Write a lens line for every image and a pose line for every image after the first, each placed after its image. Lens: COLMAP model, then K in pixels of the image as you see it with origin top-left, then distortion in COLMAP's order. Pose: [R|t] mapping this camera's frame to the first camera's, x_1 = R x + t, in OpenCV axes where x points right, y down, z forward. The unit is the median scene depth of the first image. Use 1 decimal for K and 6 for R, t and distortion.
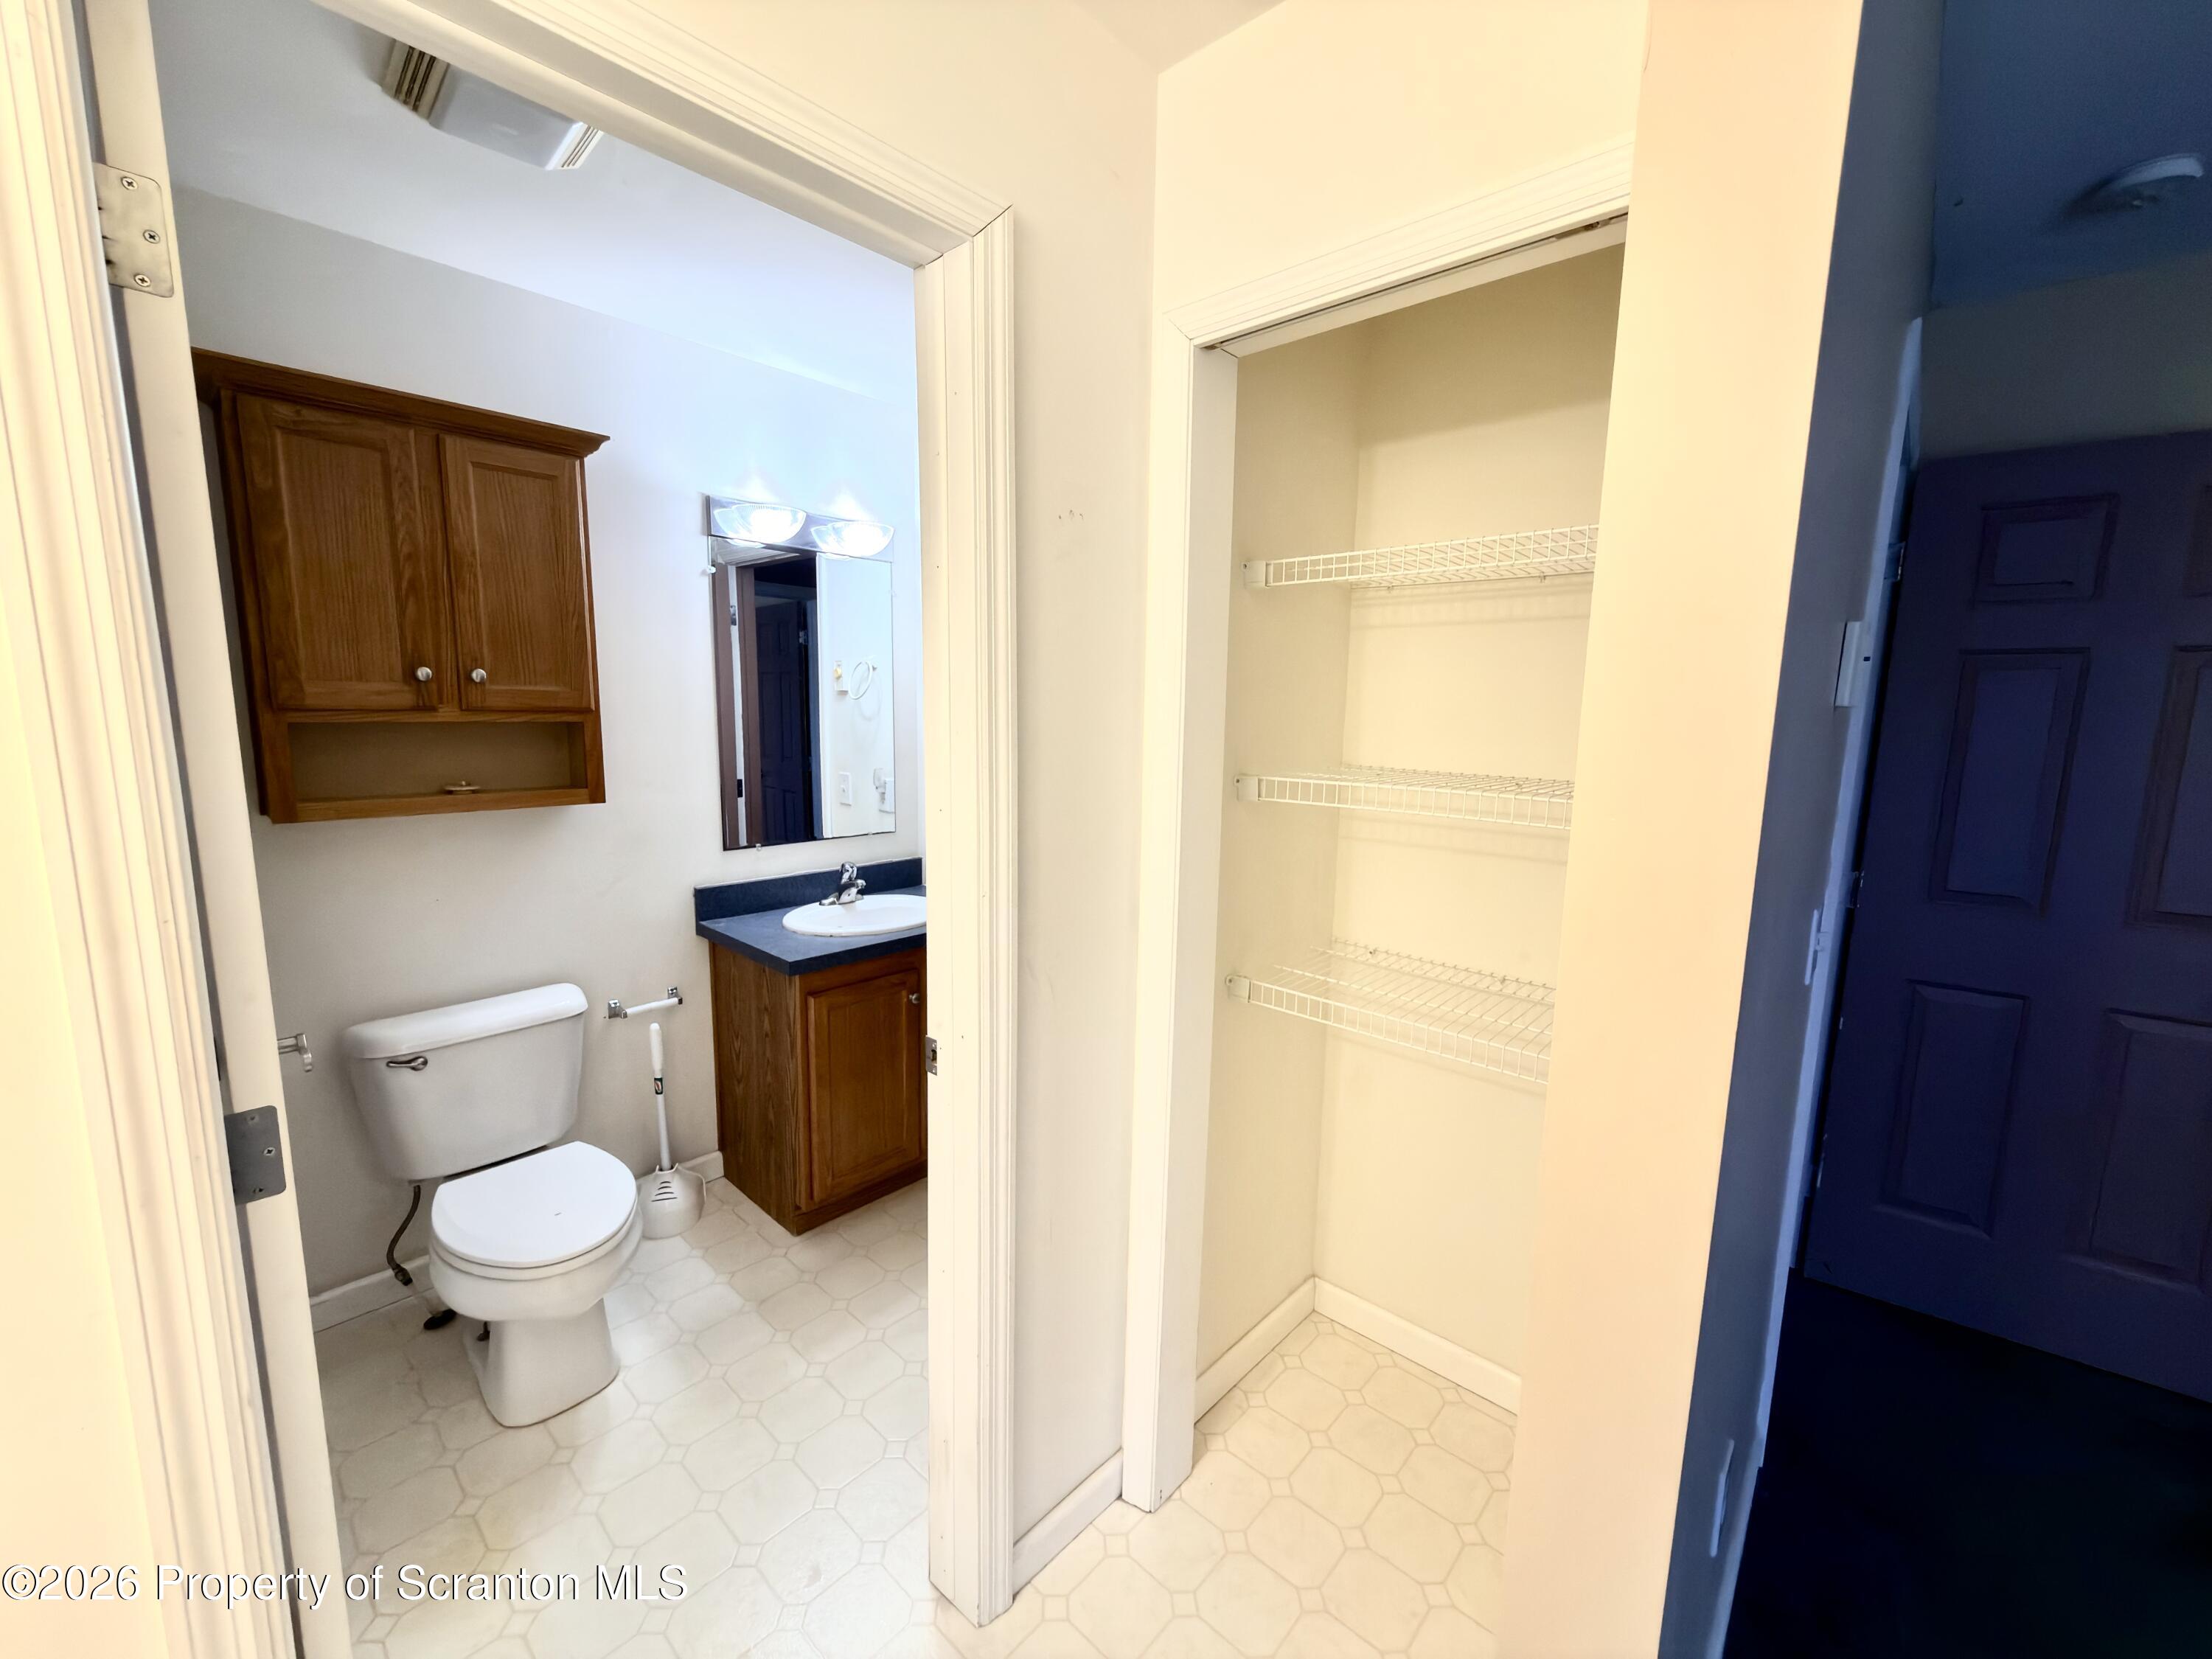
lens RADIAL K [[881.5, 0, 1106.0], [0, 881.5, 829.5], [0, 0, 1]] dist [-0.000742, -0.000027]
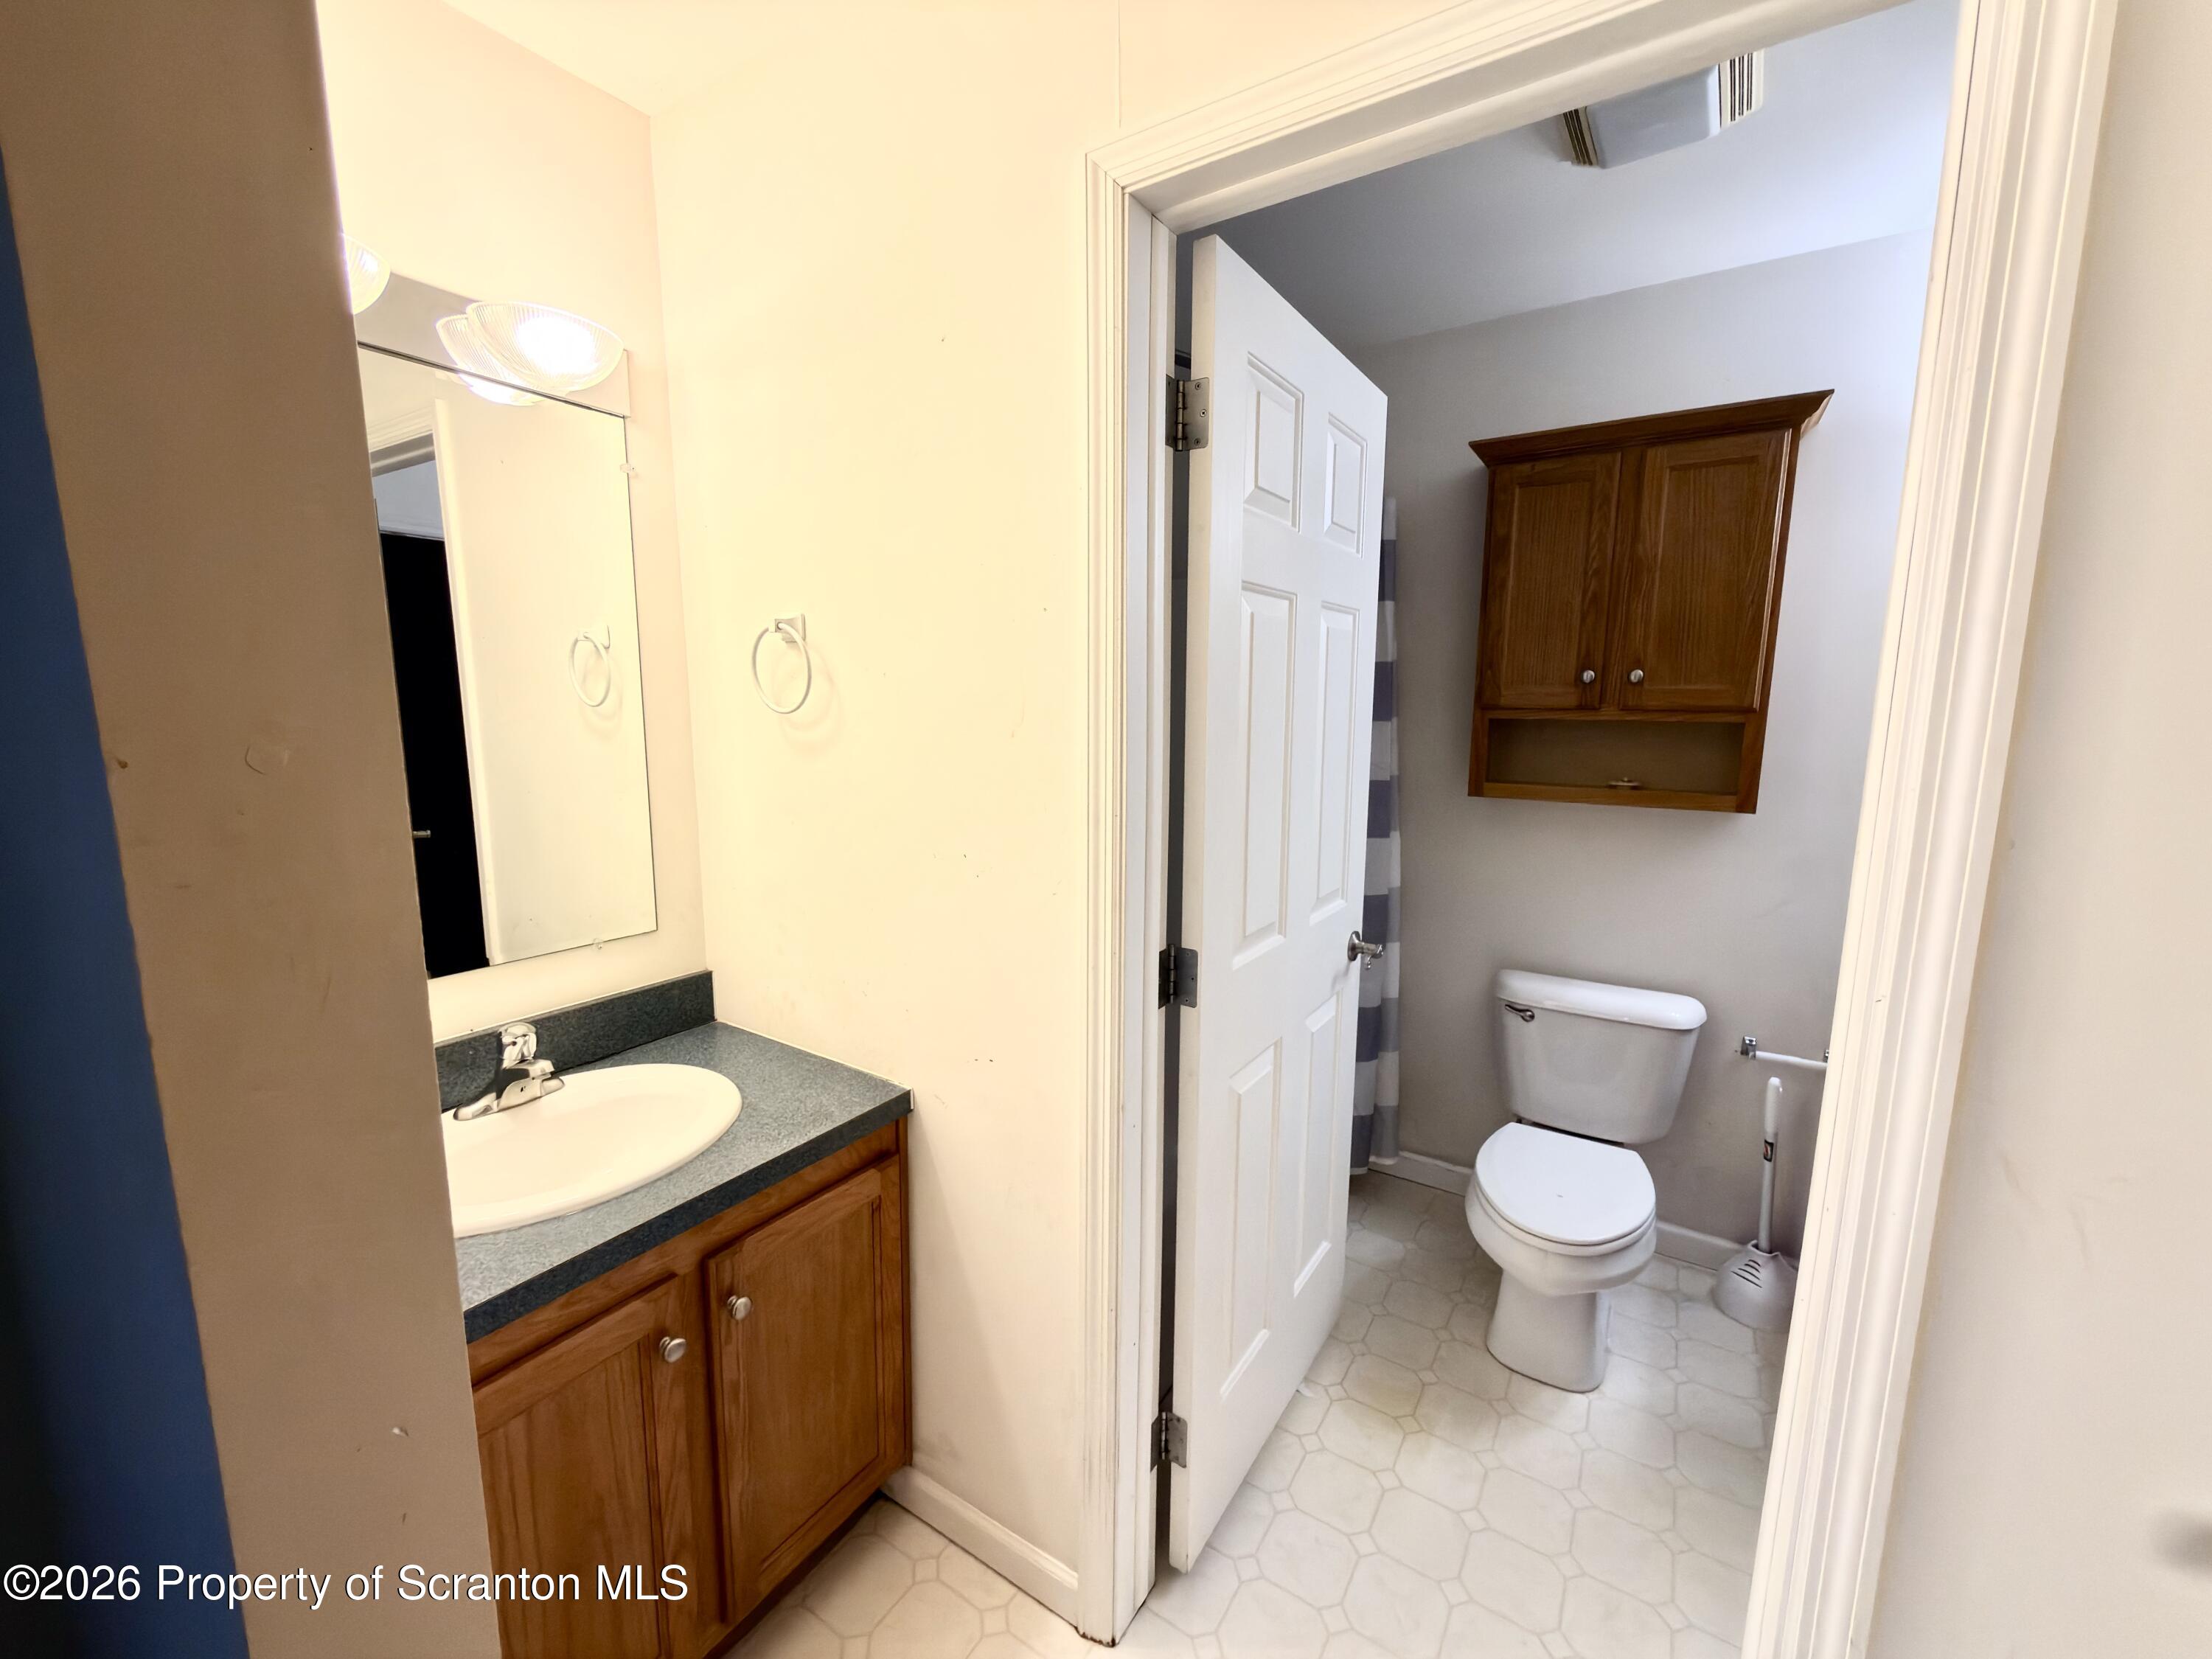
lens RADIAL K [[879.5, 0, 1106.0], [0, 879.5, 829.5], [0, 0, 1]] dist [0.003270, 0.000236]
pose [[0.162832, 0.129692, -0.978093, 0.225596], [-0.142944, 0.983965, 0.106673, -0.018159], [0.976244, 0.122443, 0.178759, 0.226289]]
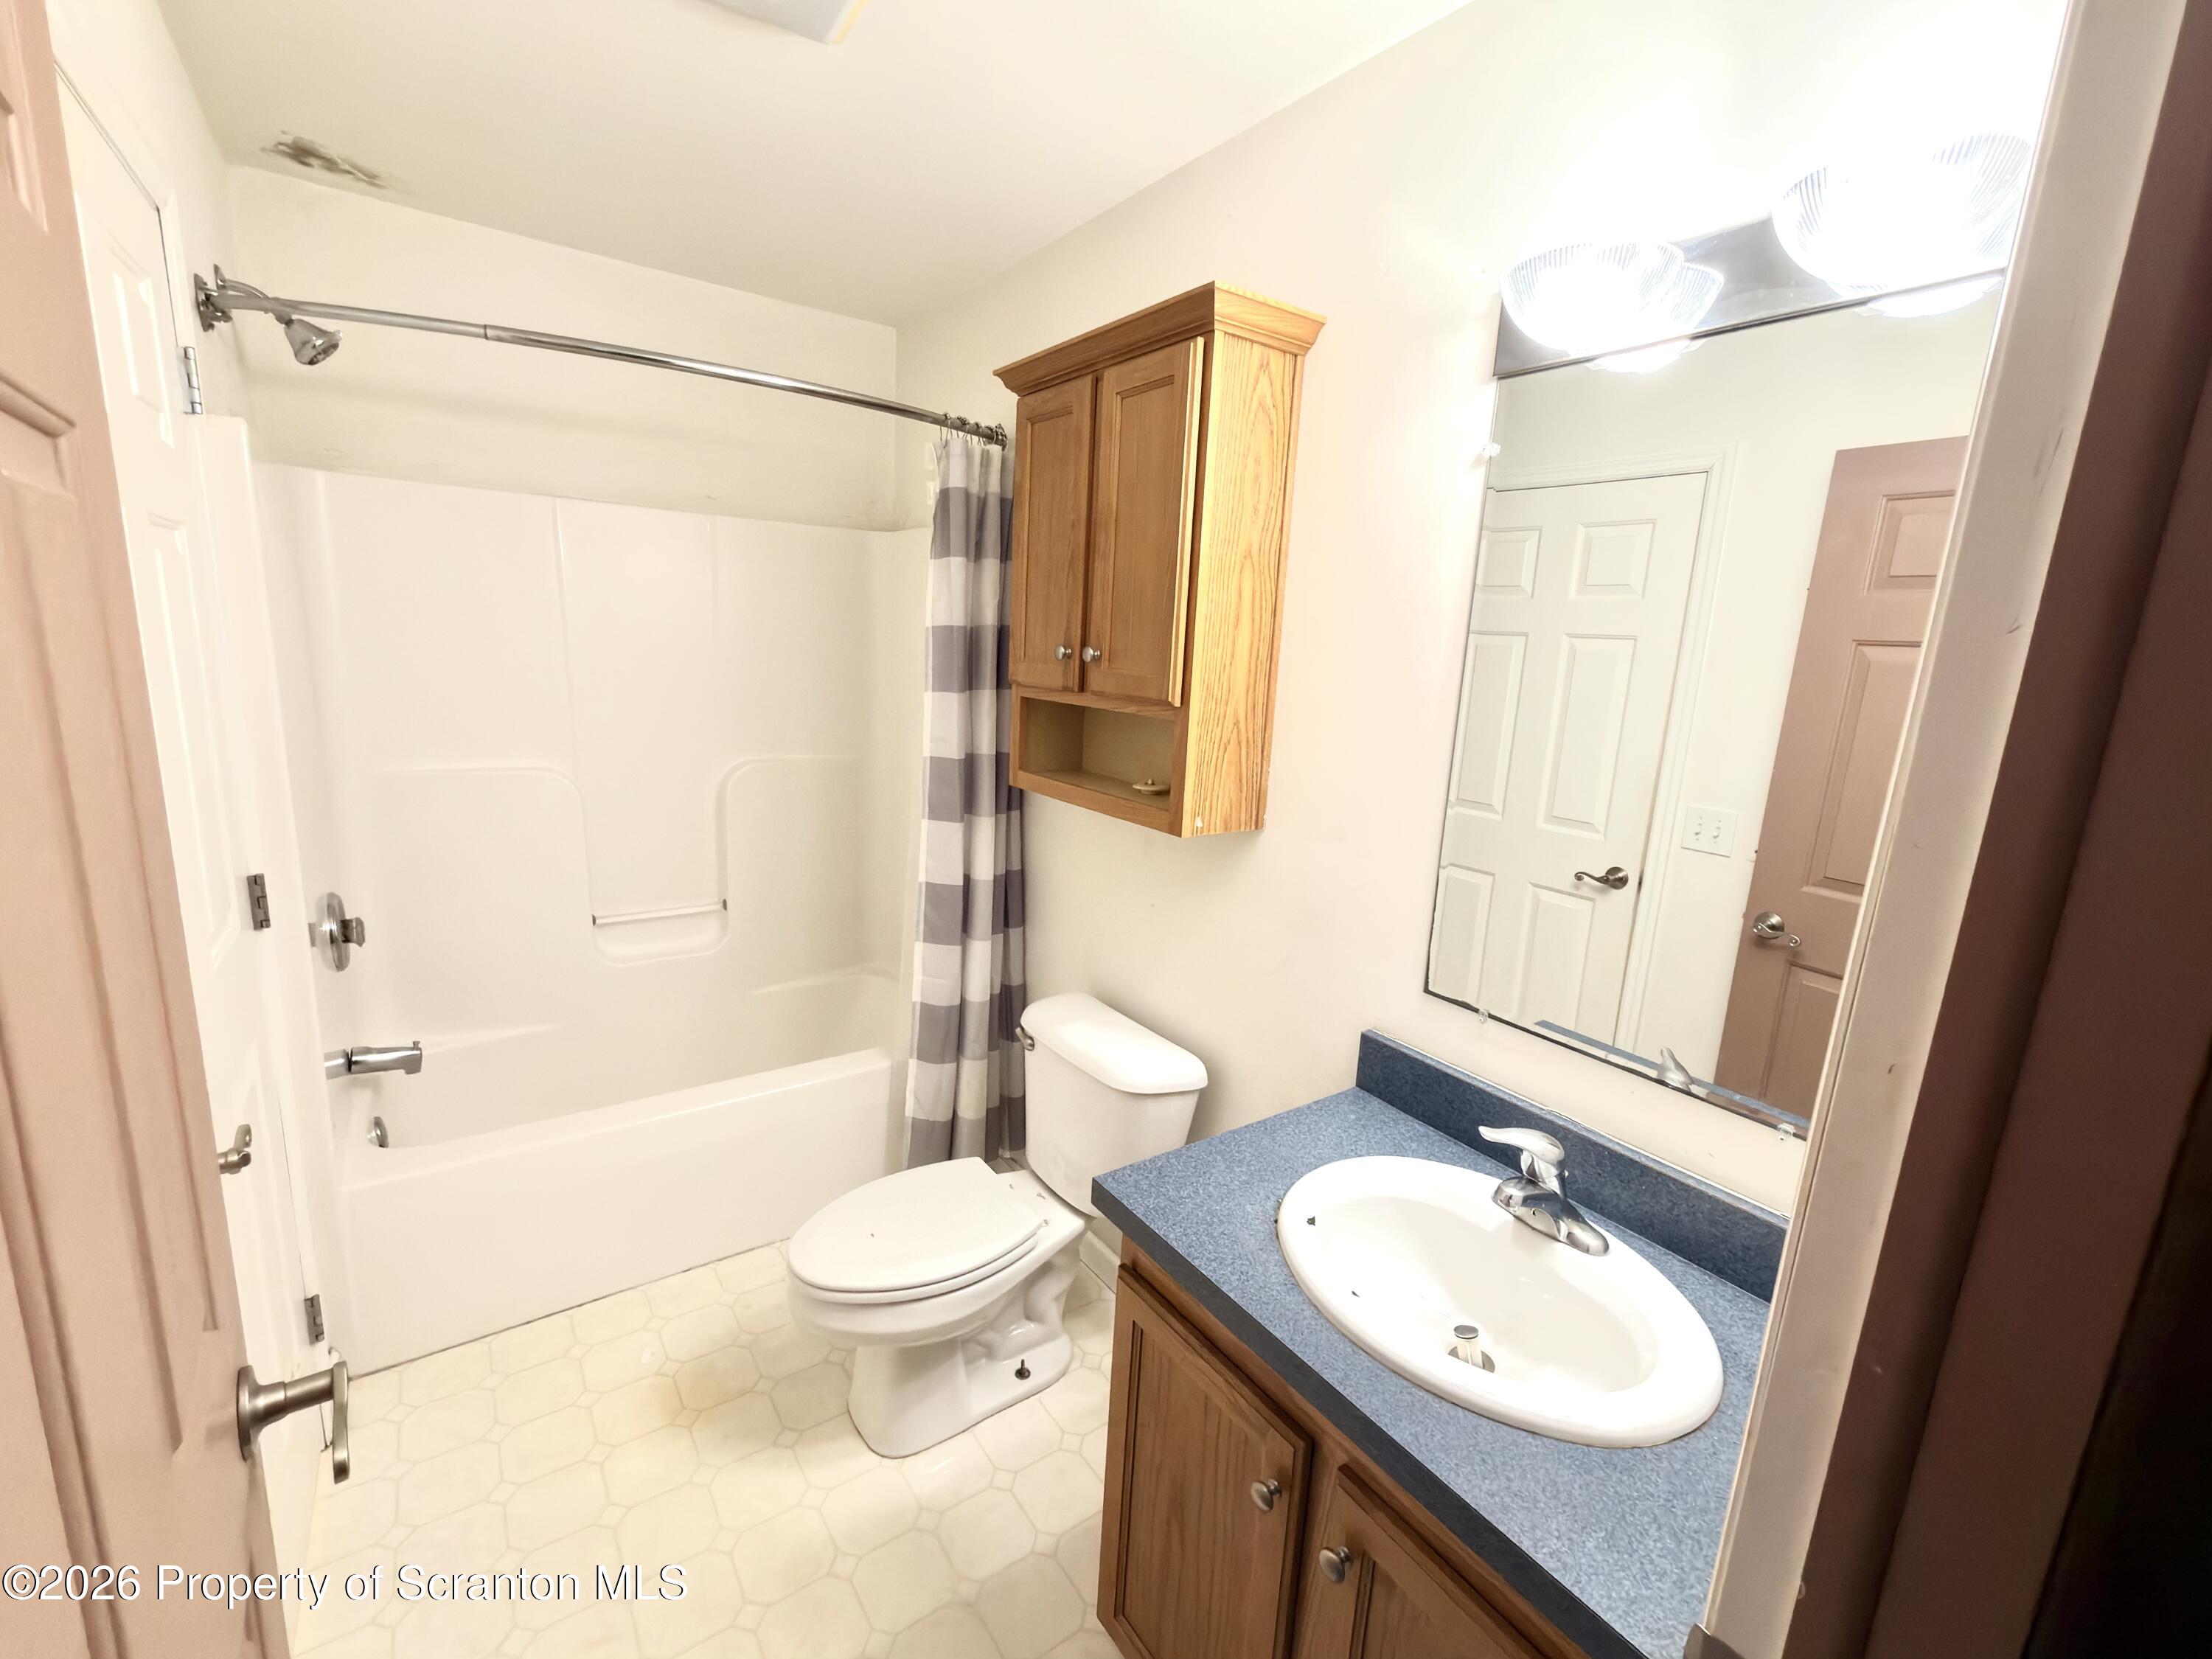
lens RADIAL K [[923.5, 0, 1106.0], [0, 923.5, 829.5], [0, 0, 1]] dist [-0.000824, -0.000074]
pose [[-0.202636, 0.170214, -0.964347, 0.173722], [-0.194976, 0.958047, 0.210072, -0.203251], [0.959647, 0.230593, -0.160947, 1.198511]]
